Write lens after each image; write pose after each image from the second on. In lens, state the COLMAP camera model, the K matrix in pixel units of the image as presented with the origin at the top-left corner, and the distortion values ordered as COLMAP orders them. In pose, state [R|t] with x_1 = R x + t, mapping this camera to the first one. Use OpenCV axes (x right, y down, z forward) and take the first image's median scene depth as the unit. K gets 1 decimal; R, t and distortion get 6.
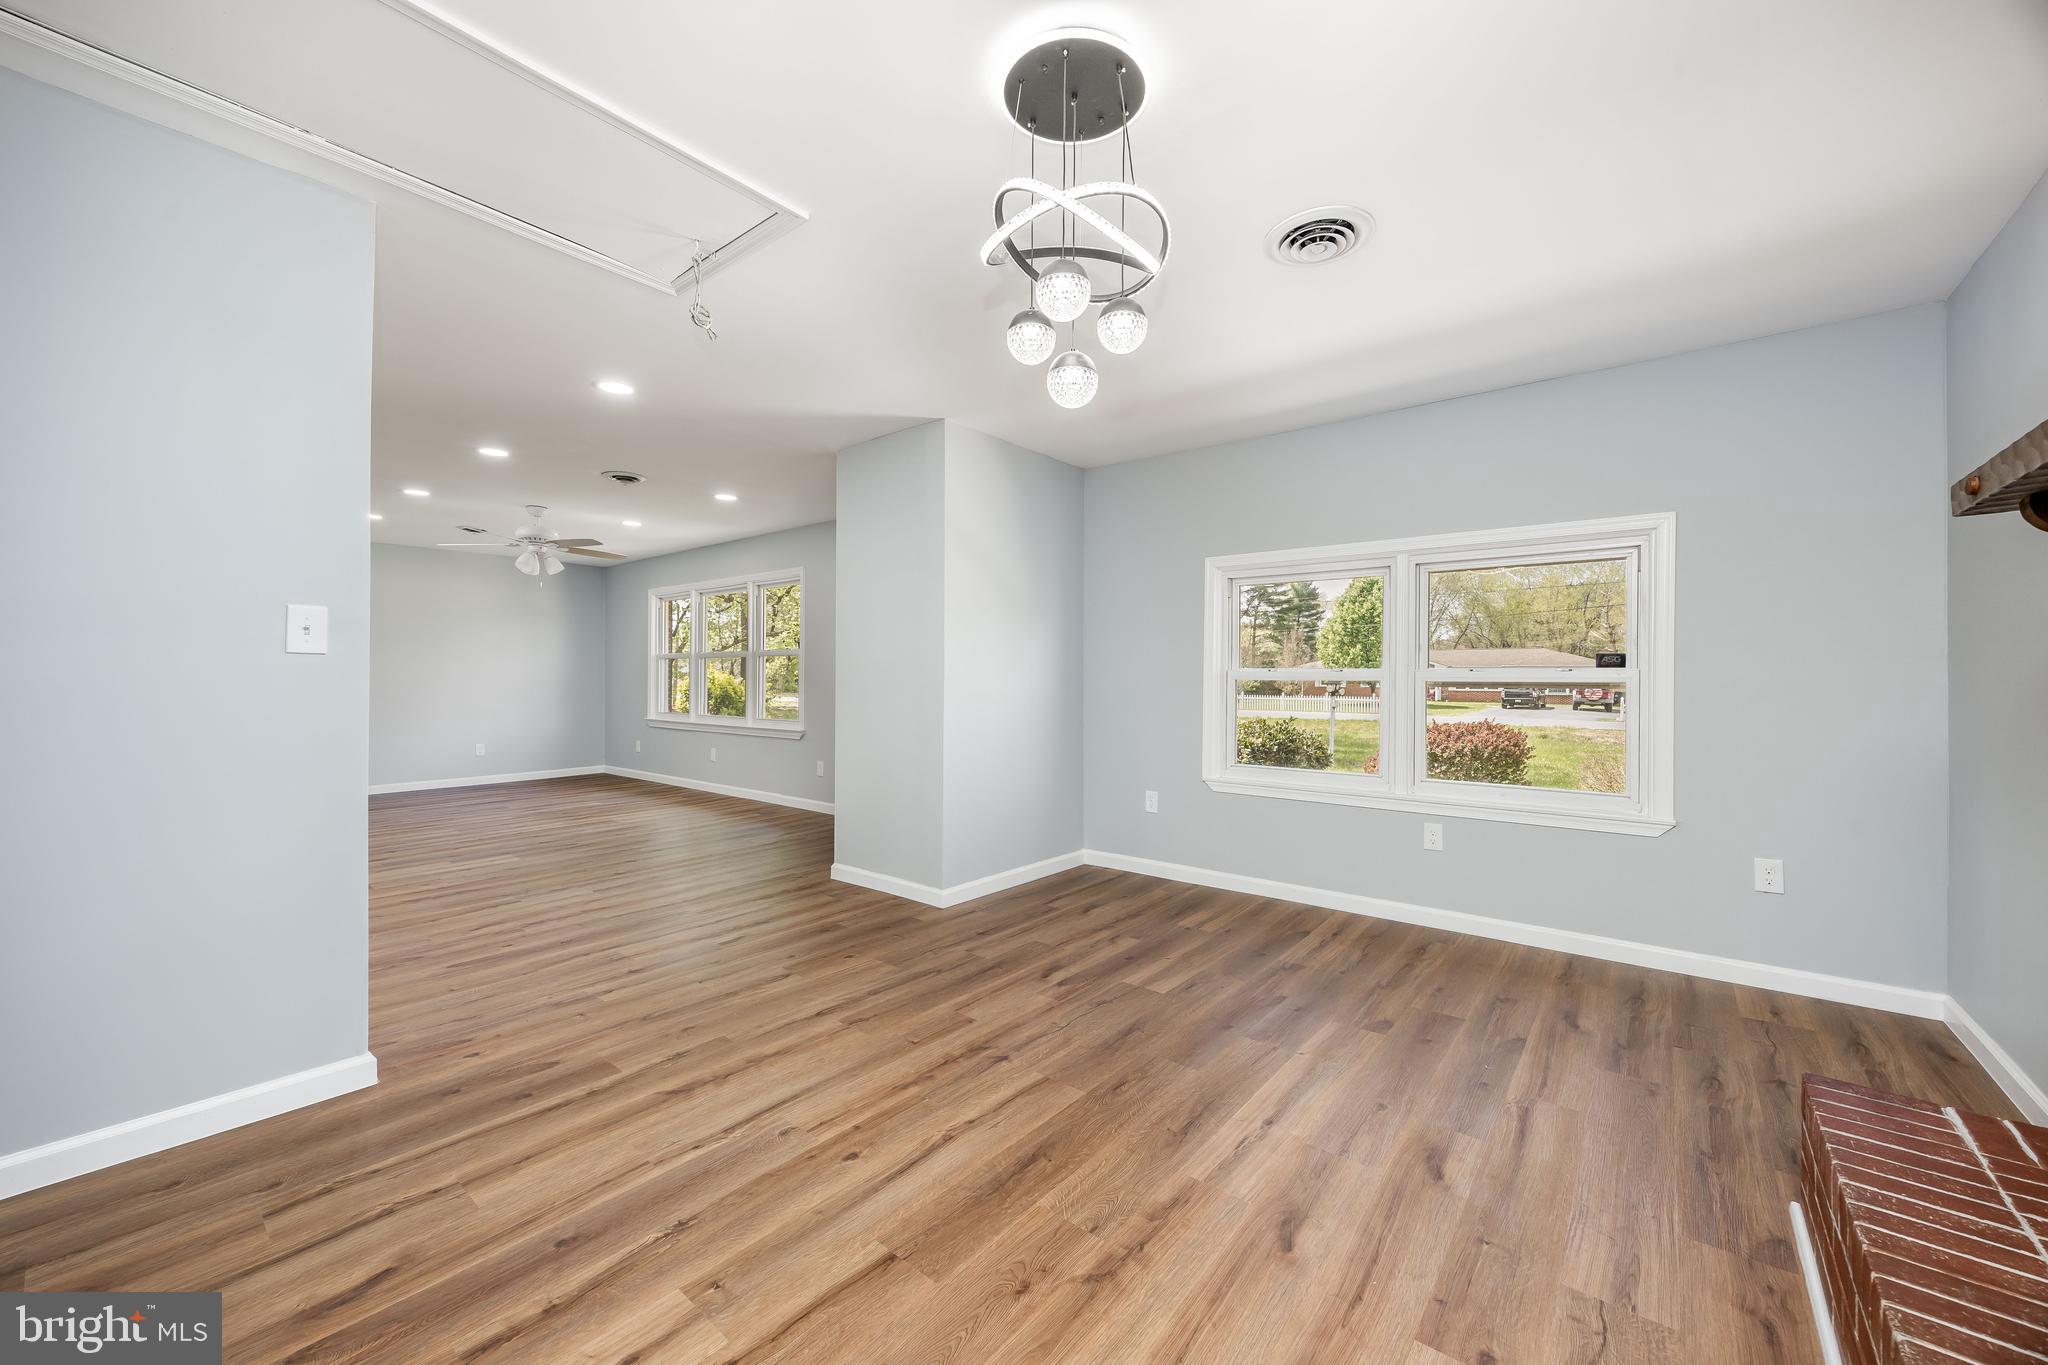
lens RADIAL K [[776.4, 0, 998.4], [0, 776.4, 690.2], [0, 0, 1]] dist [-0.004349, 0.000555]
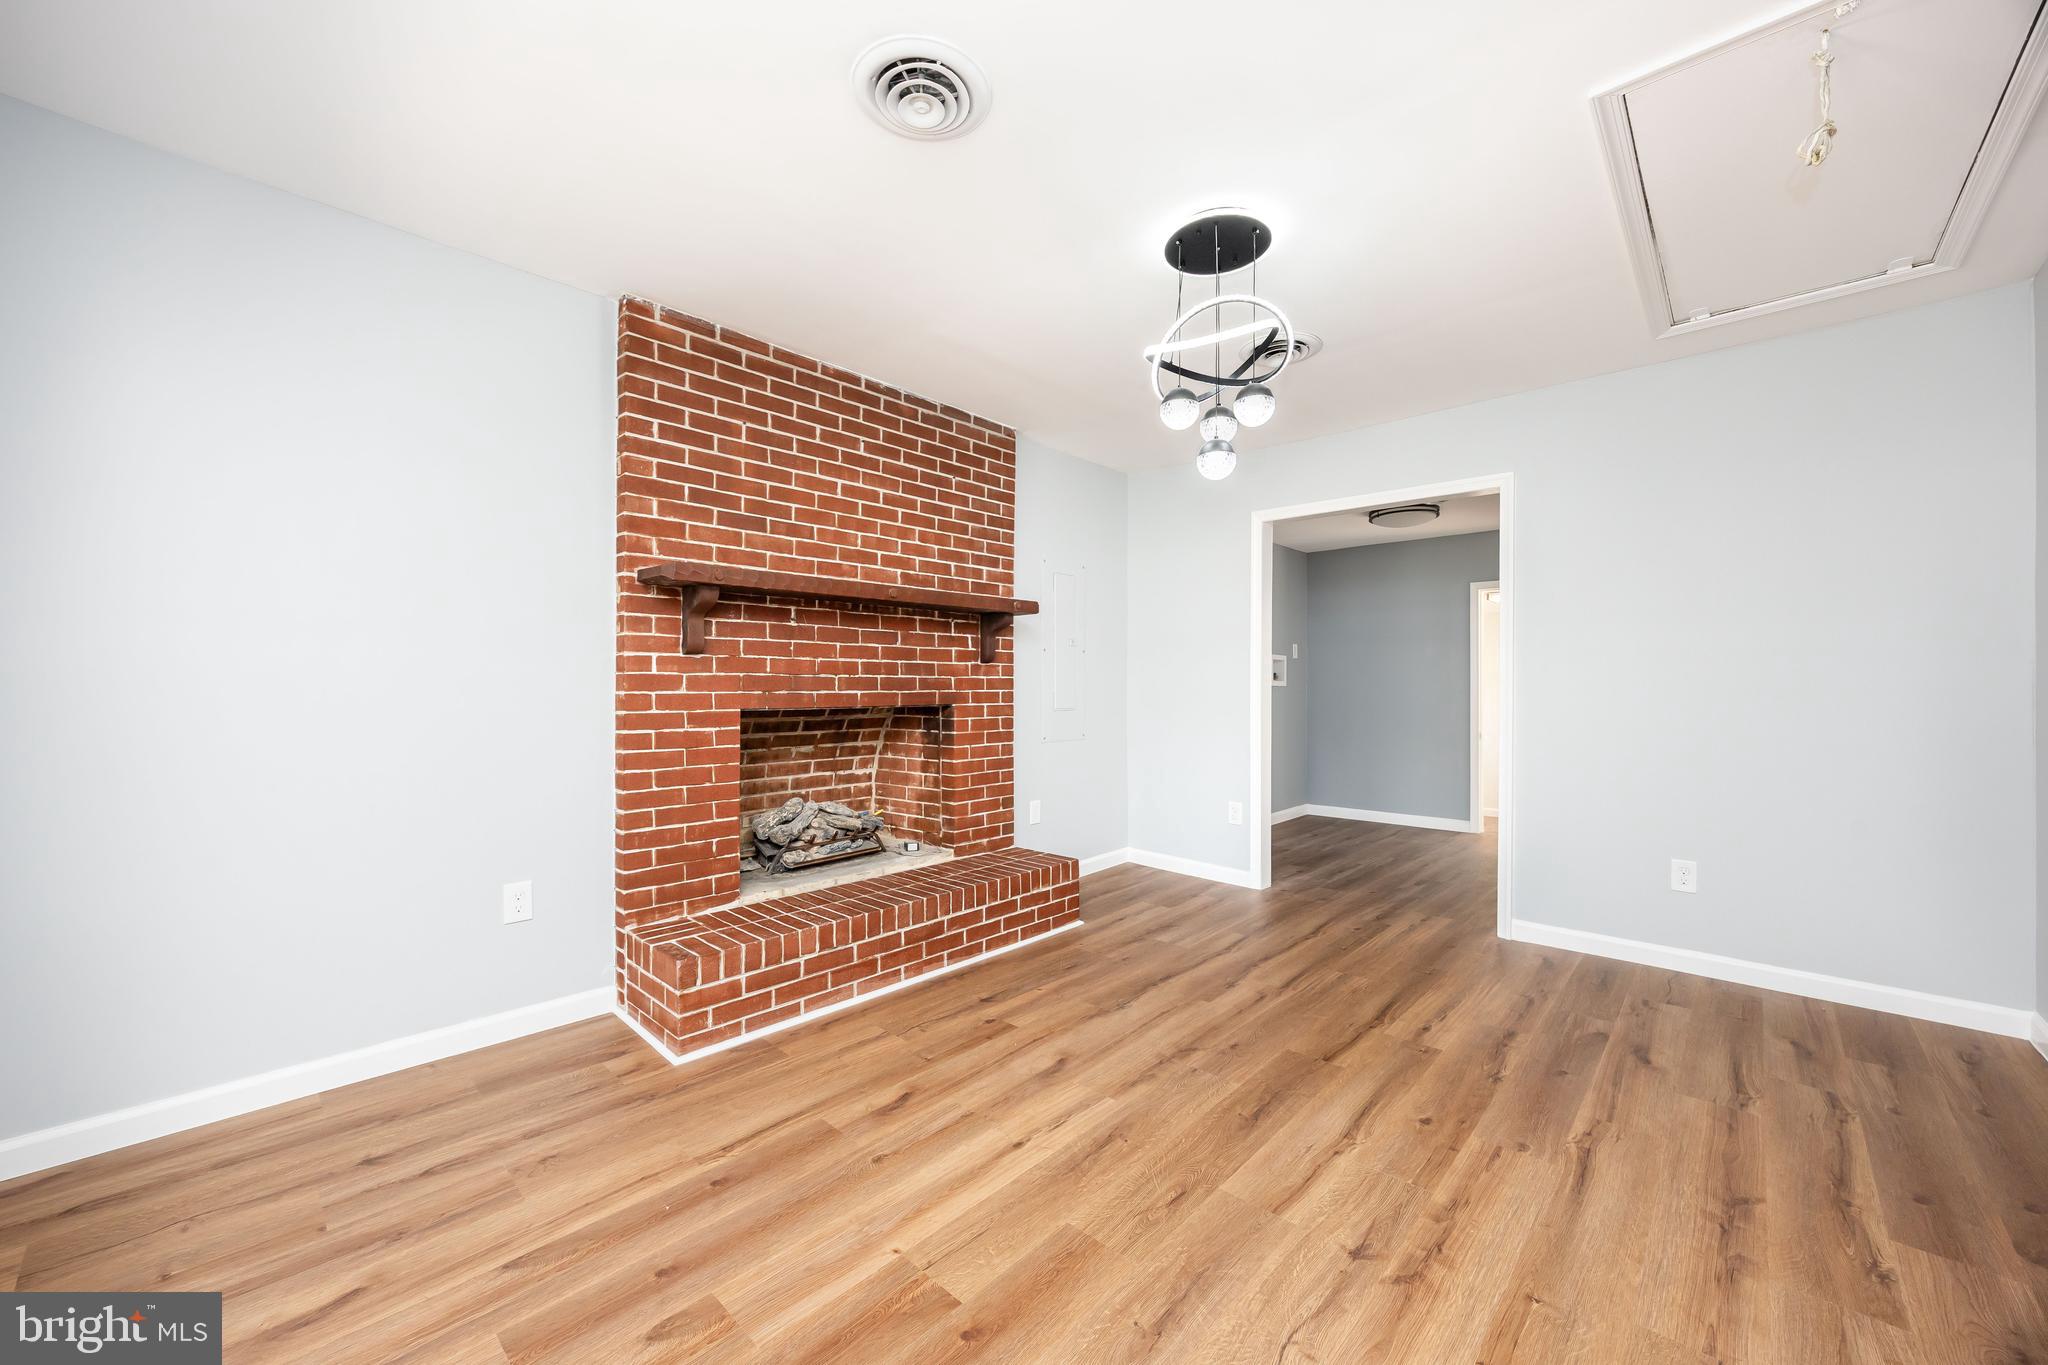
lens RADIAL K [[776.4, 0, 1039.8], [0, 776.4, 681.2], [0, 0, 1]] dist [-0.004349, 0.000555]
pose [[-0.999906, -0.006713, 0.011965, 0.328964], [-0.006670, 0.999971, 0.003611, -0.010859], [-0.011989, 0.003531, -0.999922, 2.024490]]
